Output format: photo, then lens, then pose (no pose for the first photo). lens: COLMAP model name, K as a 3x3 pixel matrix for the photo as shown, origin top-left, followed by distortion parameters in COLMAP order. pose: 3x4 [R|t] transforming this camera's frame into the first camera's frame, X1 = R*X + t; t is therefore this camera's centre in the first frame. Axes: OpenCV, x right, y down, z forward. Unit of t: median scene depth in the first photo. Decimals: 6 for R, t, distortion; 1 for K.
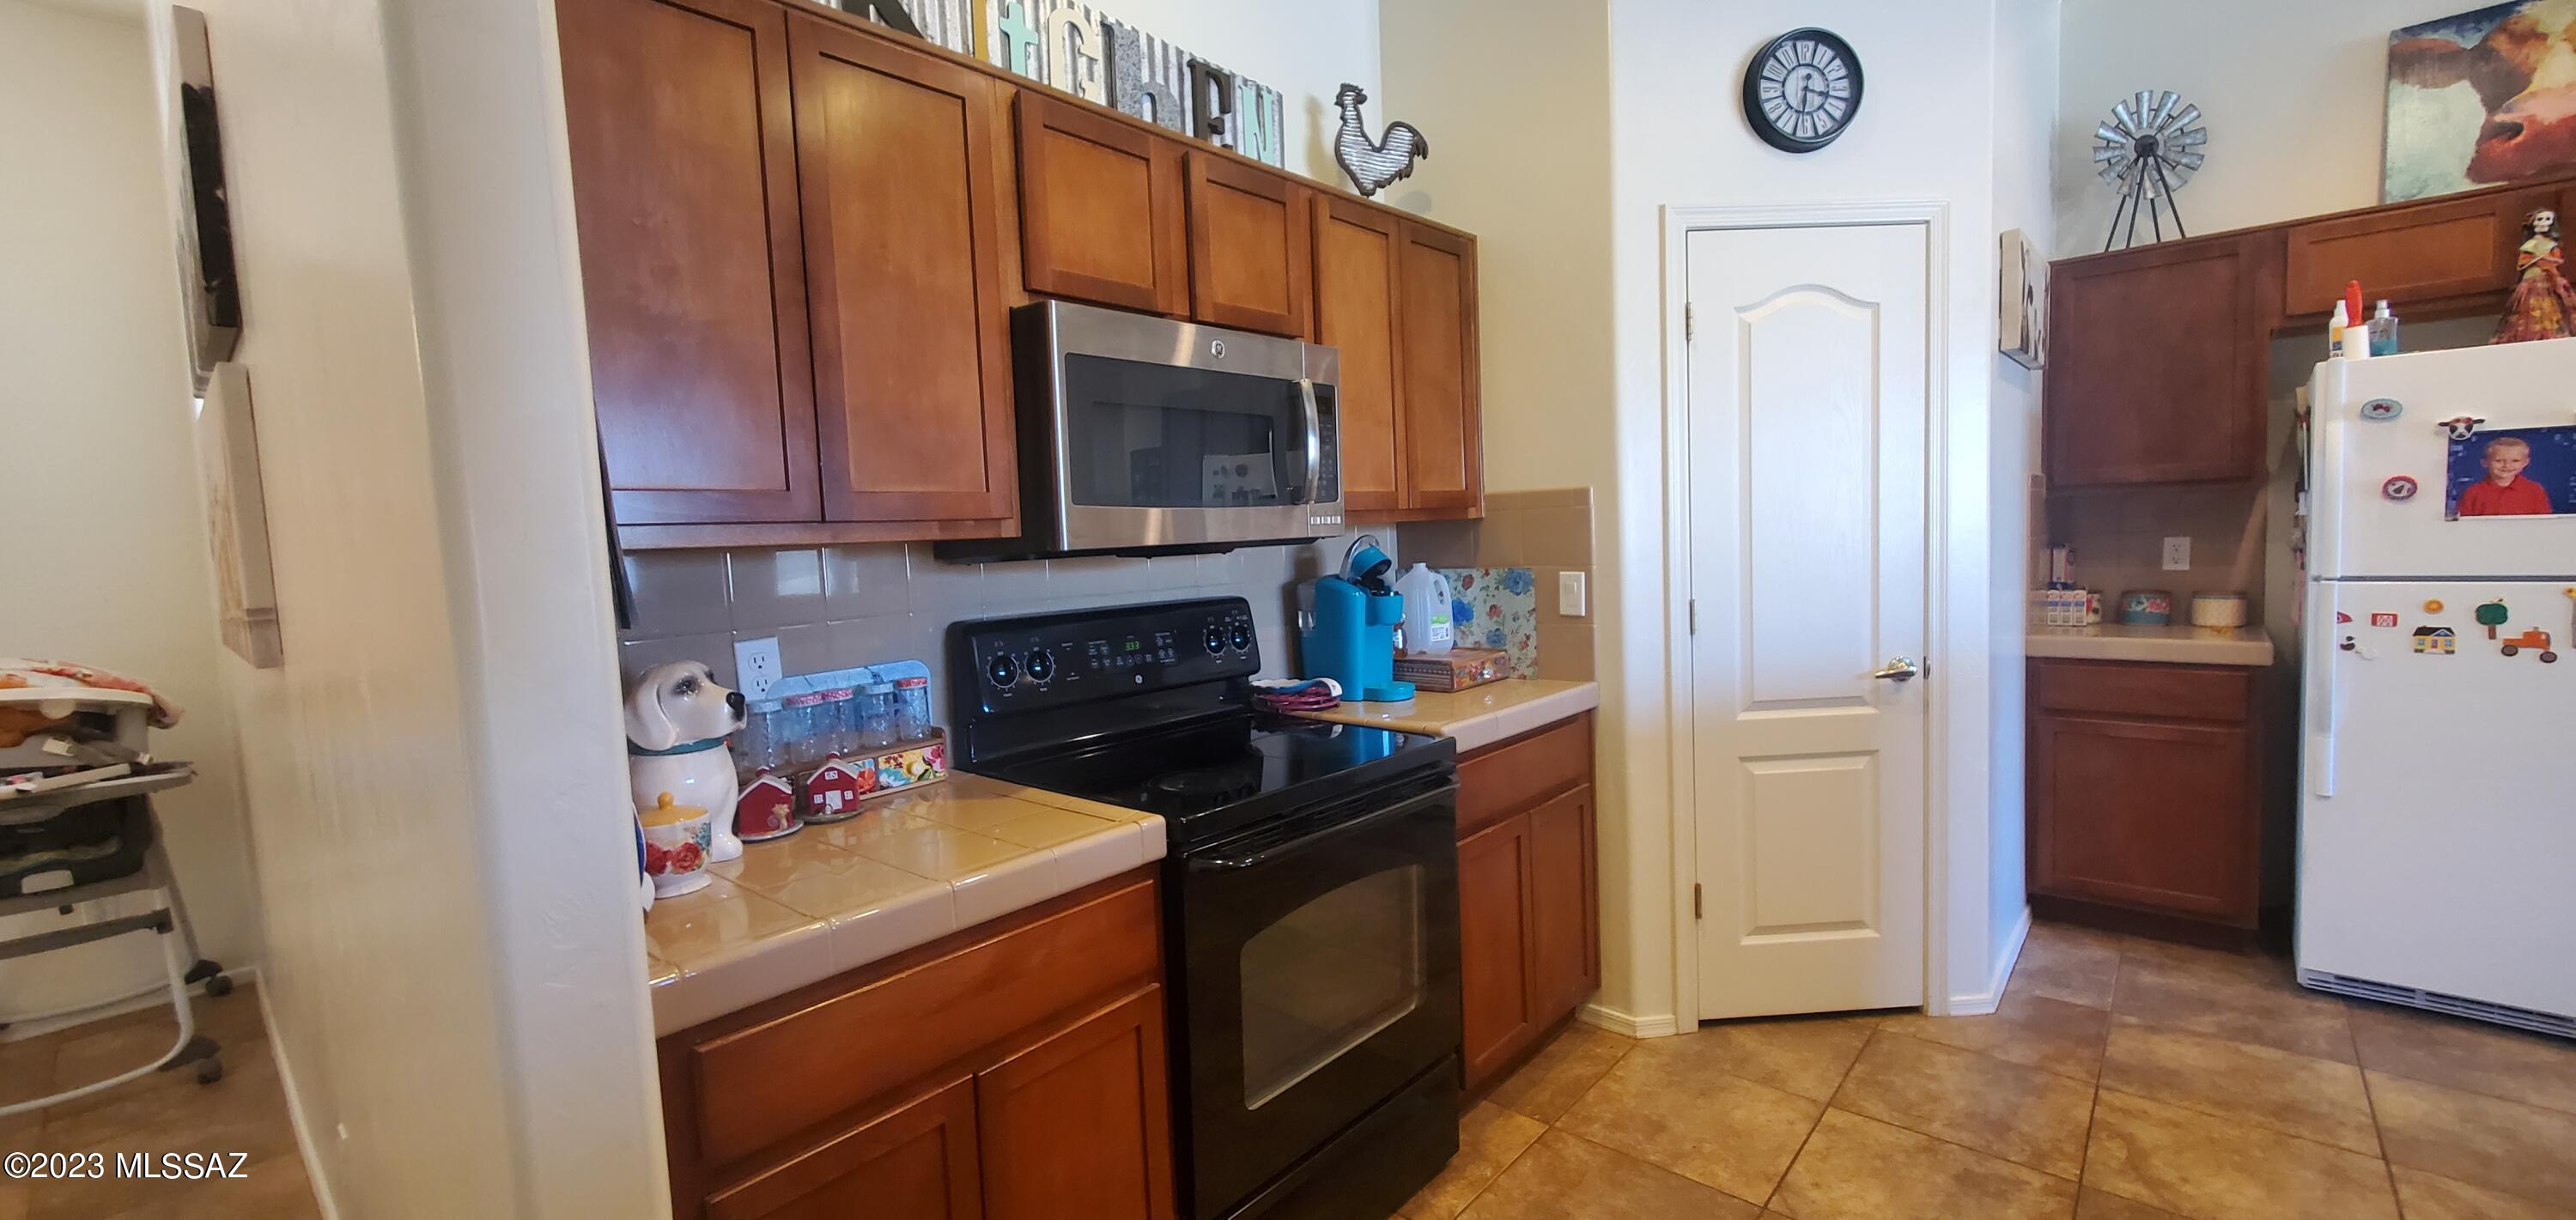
lens RADIAL K [[1023.3, 0, 1289.9], [0, 1023.3, 607.2], [0, 0, 1]] dist [0.000628, 0.001336]
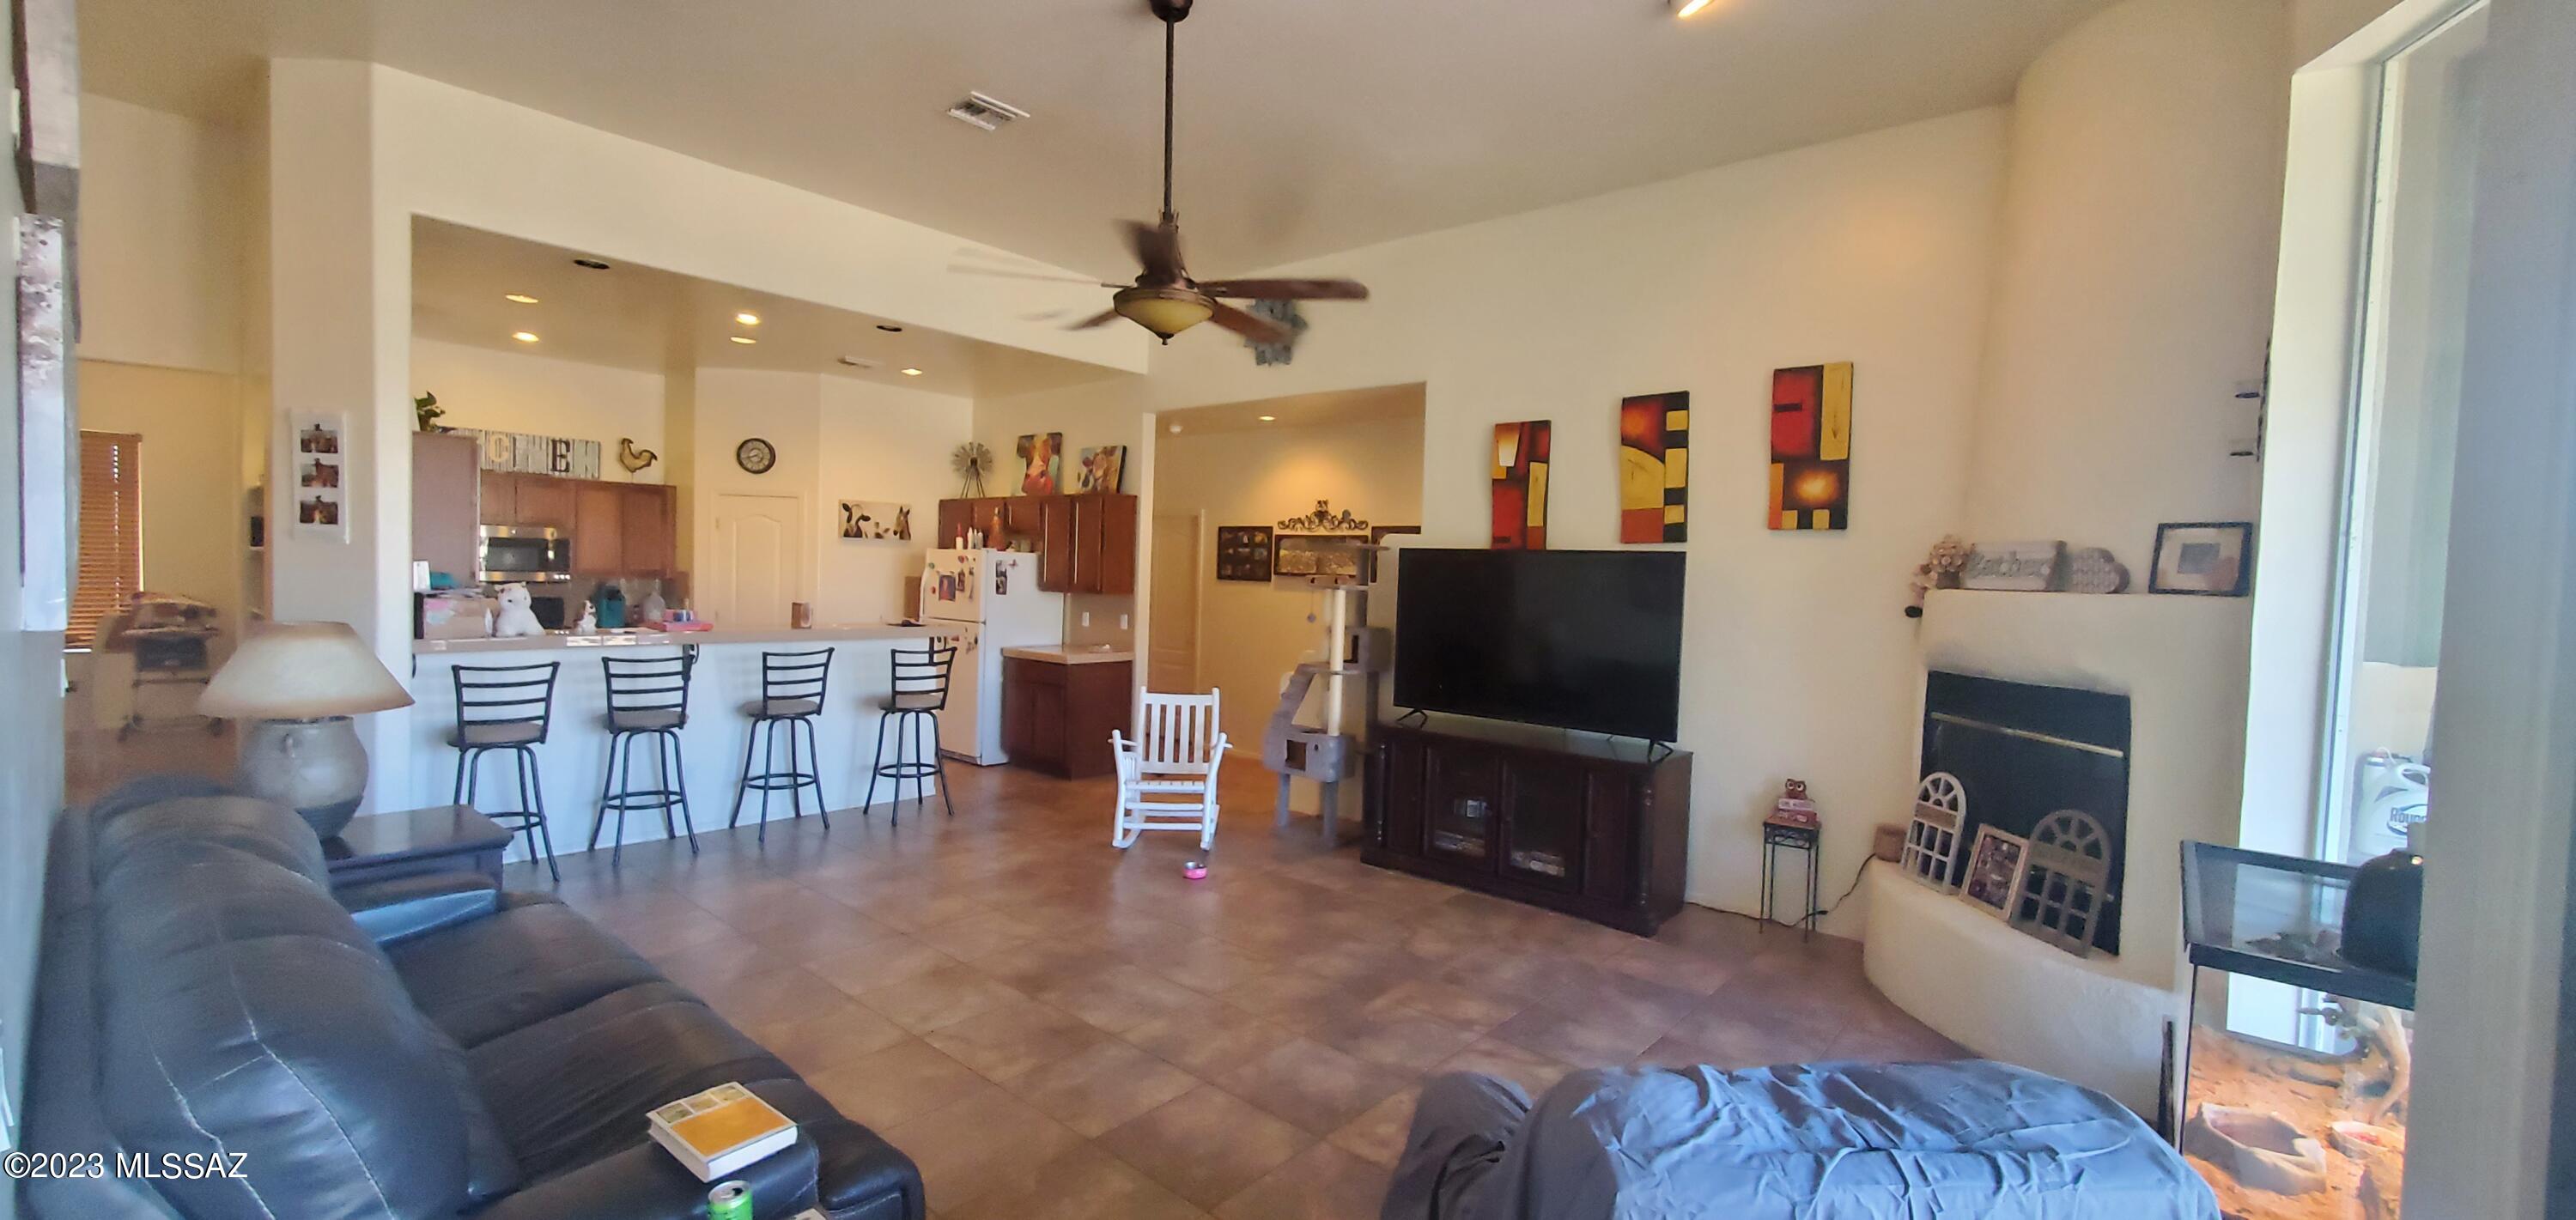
lens RADIAL K [[1023.3, 0, 1288.1], [0, 1023.3, 608.7], [0, 0, 1]] dist [0.000628, 0.001336]
pose [[0.997050, 0.071010, 0.029126, 2.043449], [-0.069818, 0.996754, -0.040085, -0.005903], [-0.031878, 0.037933, 0.998772, -2.202083]]
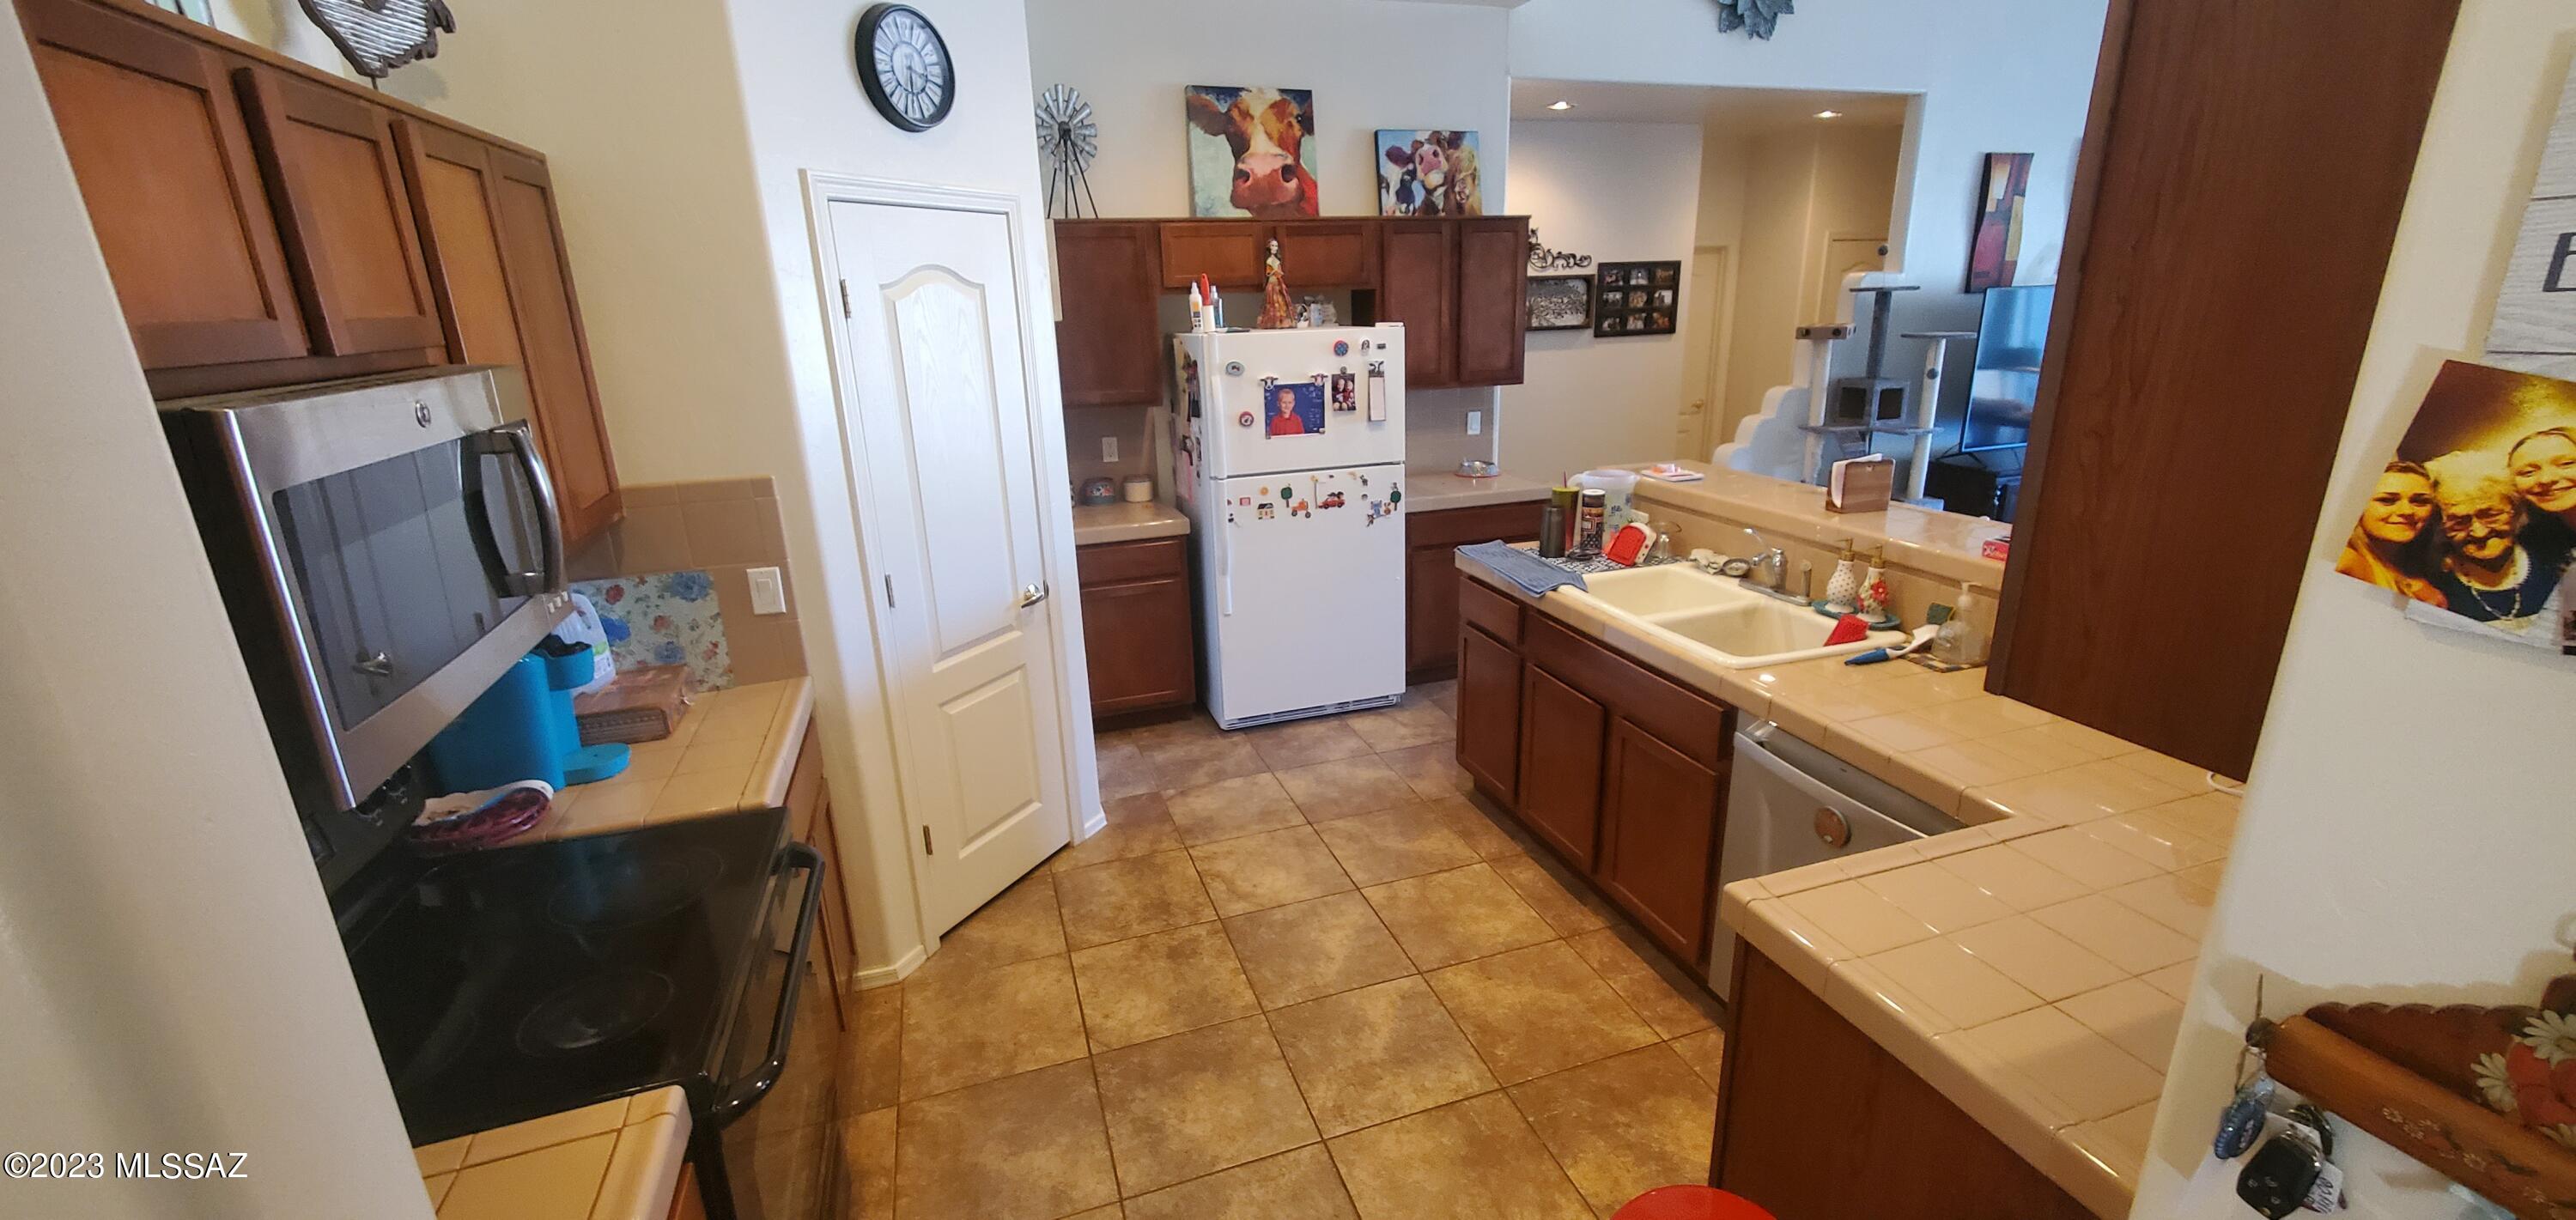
lens RADIAL K [[1023.3, 0, 1292.3], [0, 1023.3, 609.1], [0, 0, 1]] dist [0.000628, 0.001336]
pose [[0.494904, -0.228622, 0.838333, -0.273697], [0.073886, 0.972346, 0.221551, -0.170317], [-0.865801, -0.047705, 0.498109, 0.127699]]
